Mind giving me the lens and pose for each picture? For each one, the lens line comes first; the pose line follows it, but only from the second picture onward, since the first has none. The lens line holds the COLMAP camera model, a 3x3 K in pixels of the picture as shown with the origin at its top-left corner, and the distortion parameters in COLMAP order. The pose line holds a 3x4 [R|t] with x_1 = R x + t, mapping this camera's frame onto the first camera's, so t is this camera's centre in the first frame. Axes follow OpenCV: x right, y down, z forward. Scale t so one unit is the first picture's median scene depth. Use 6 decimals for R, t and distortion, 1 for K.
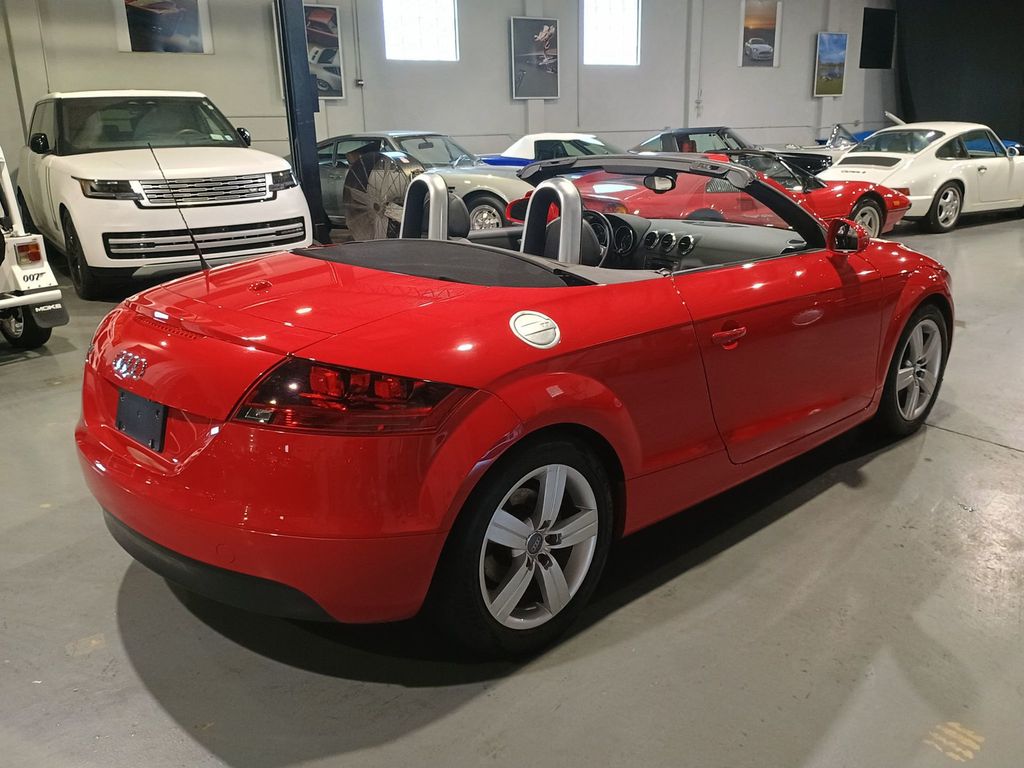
lens RADIAL K [[889.7, 0, 515.5], [0, 889.7, 383.5], [0, 0, 1]] dist [0.053834, -0.071155]
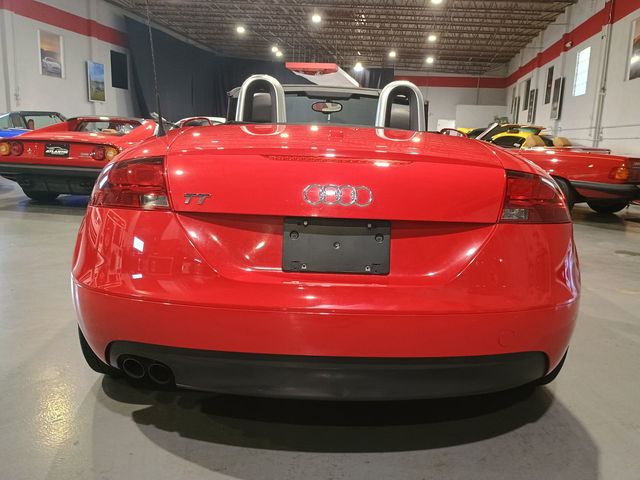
lens RADIAL K [[556.0, 0, 330.0], [0, 556.0, 242.2], [0, 0, 1]] dist [0.053834, -0.071155]
pose [[0.681911, -0.088051, 0.726116, -0.112242], [0.151785, 0.988152, -0.022718, 0.005371], [-0.715513, 0.125705, 0.687197, 0.074169]]
